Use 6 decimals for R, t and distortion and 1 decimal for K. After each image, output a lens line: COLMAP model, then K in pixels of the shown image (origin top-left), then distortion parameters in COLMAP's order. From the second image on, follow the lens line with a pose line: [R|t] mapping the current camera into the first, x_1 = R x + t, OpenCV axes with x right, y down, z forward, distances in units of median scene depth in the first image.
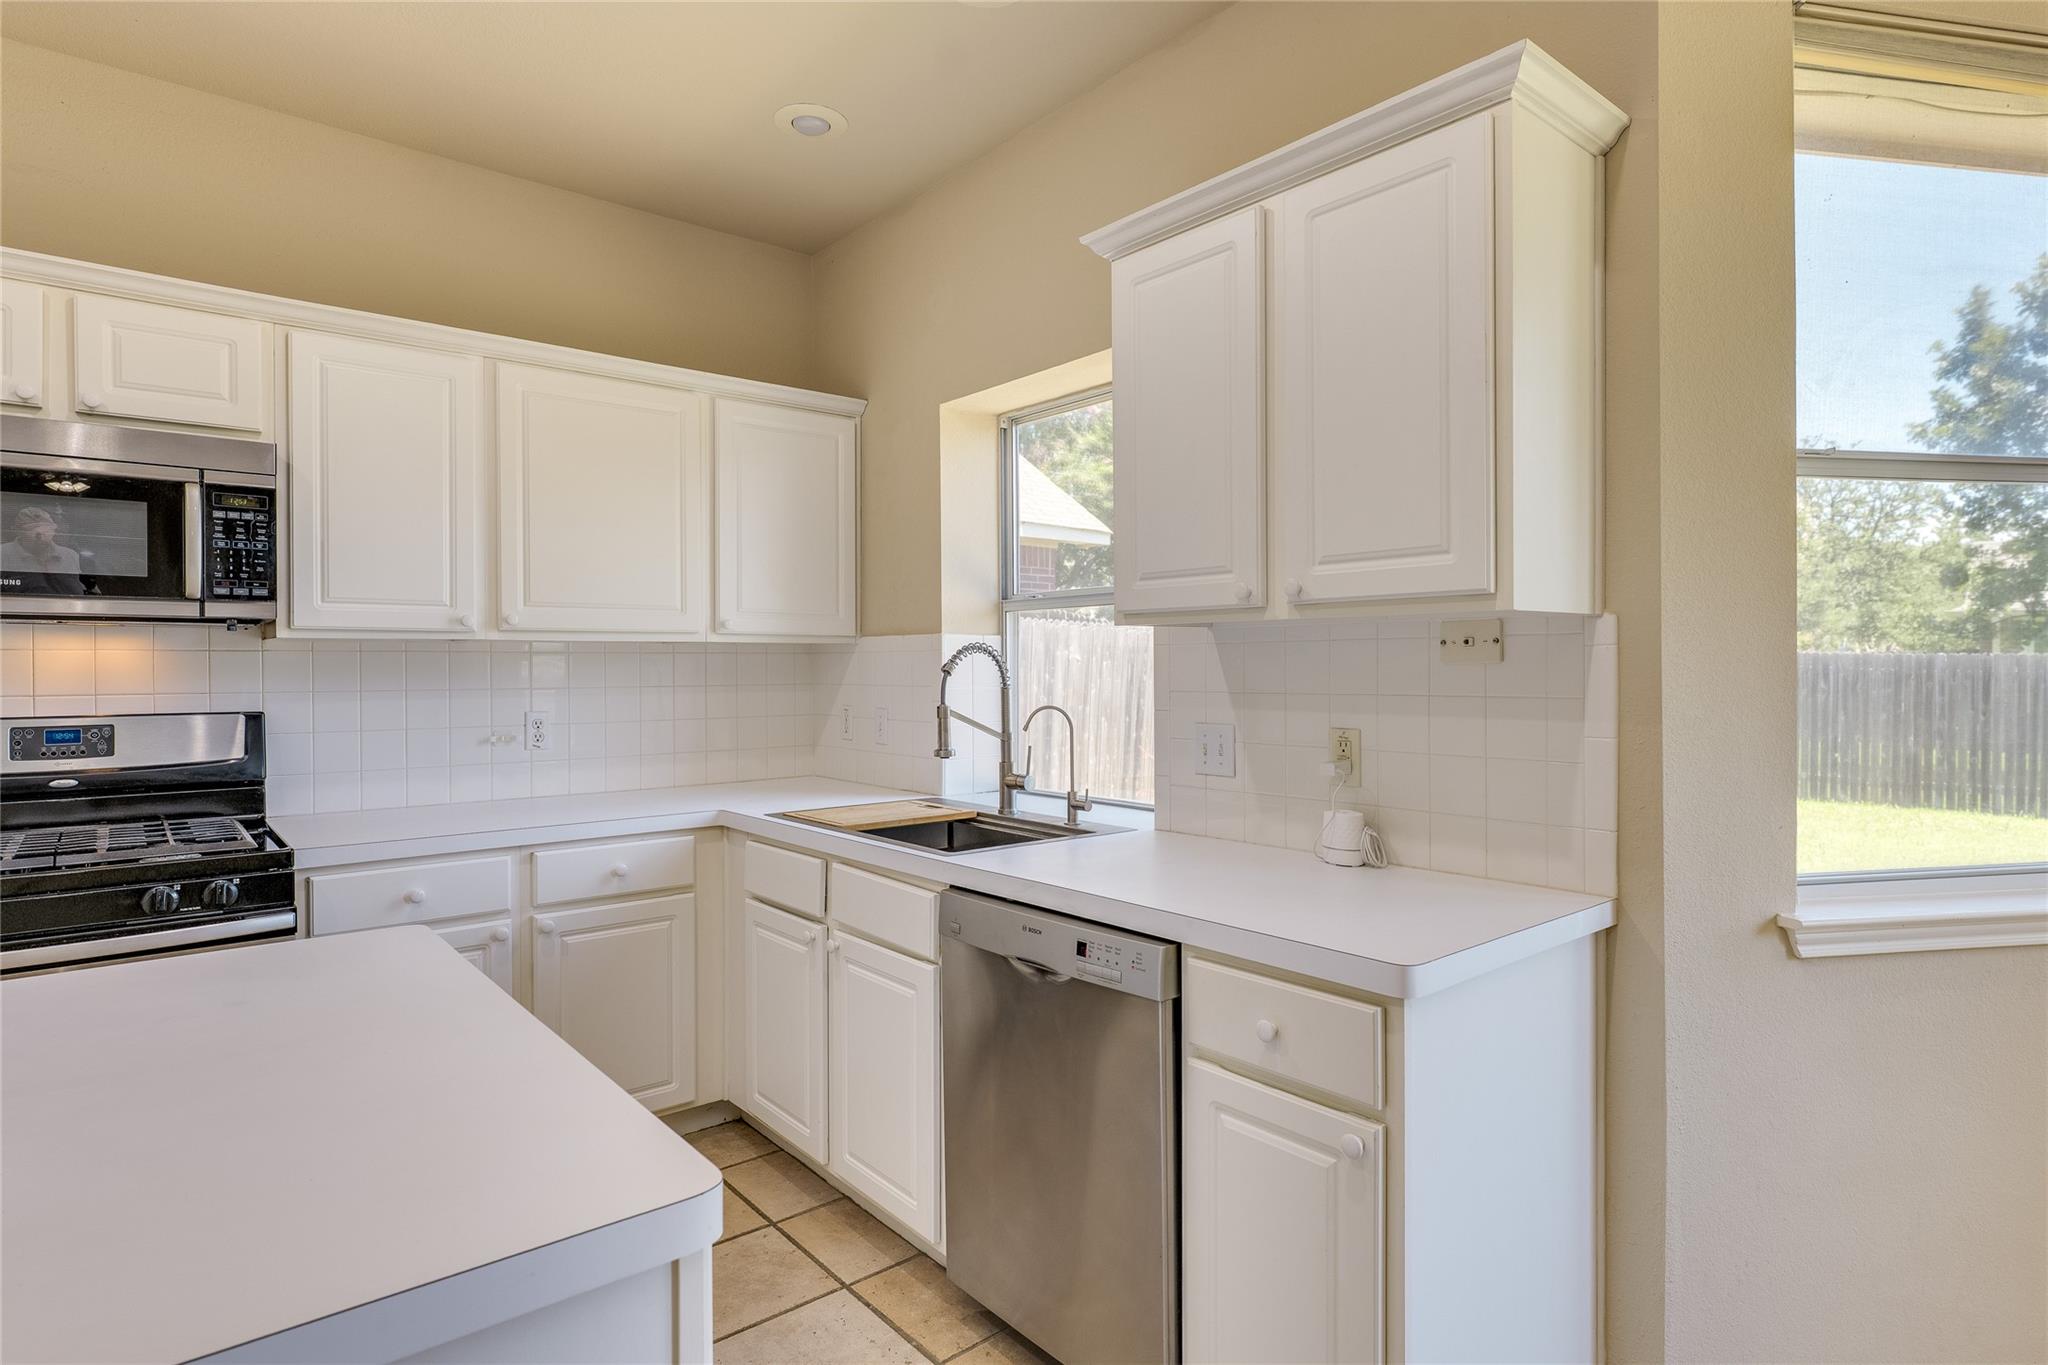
lens RADIAL K [[1076.6, 0, 1030.5], [0, 1076.6, 675.5], [0, 0, 1]] dist [0.000455, 0.001006]
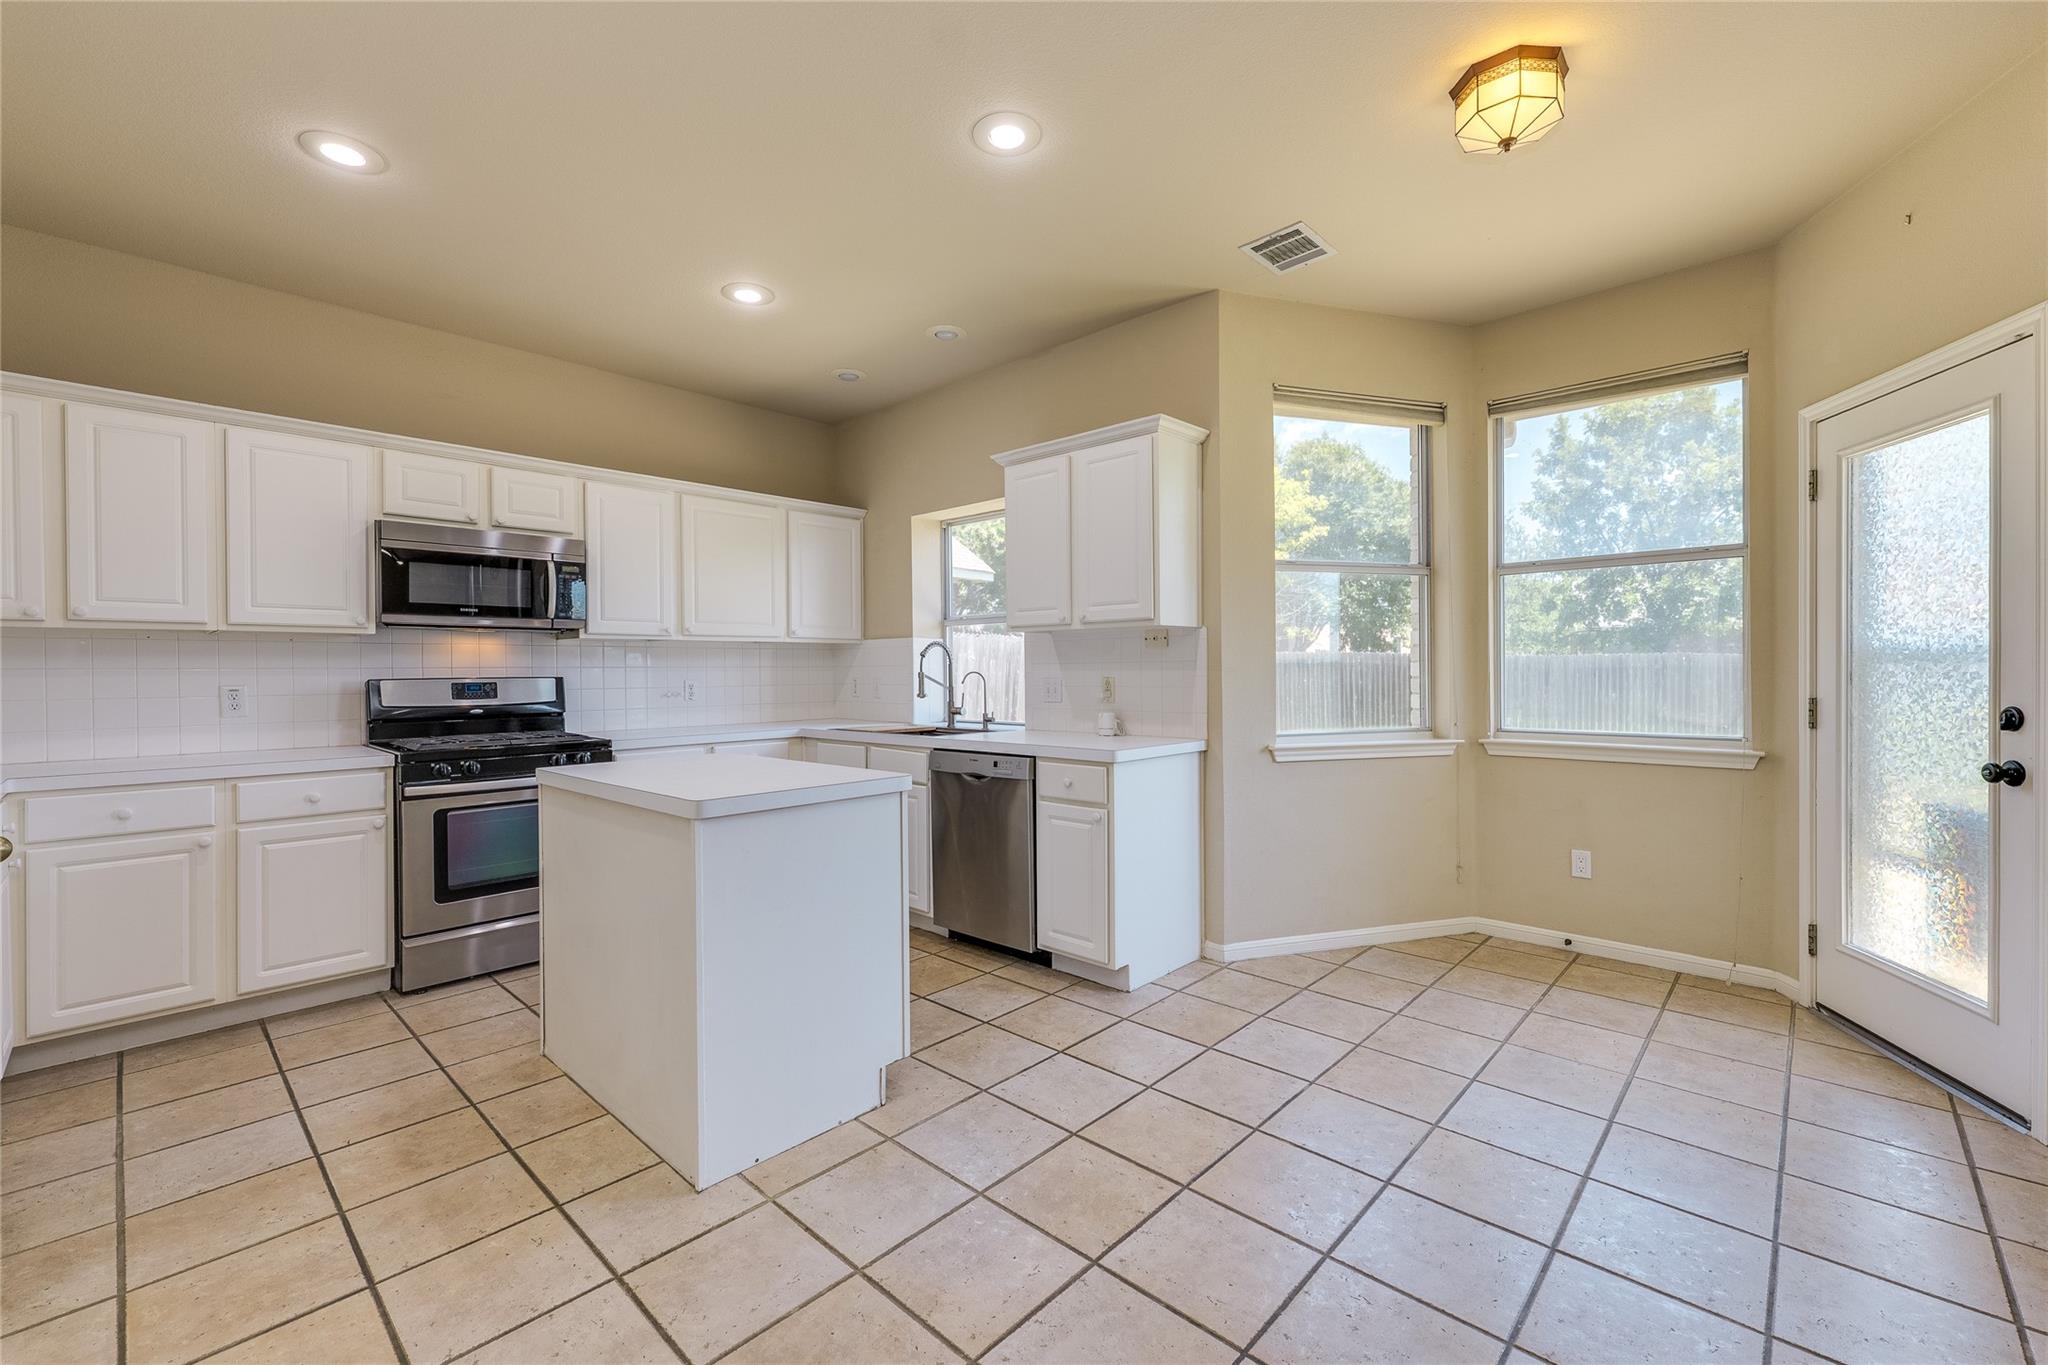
lens RADIAL K [[839.3, 0, 1026.2], [0, 839.3, 675.6], [0, 0, 1]] dist [0.000552, -0.000969]
pose [[0.993143, -0.004760, 0.116807, -0.069787], [0.004988, 0.999986, -0.001654, 0.038295], [-0.116798, 0.002226, 0.993153, -0.594398]]
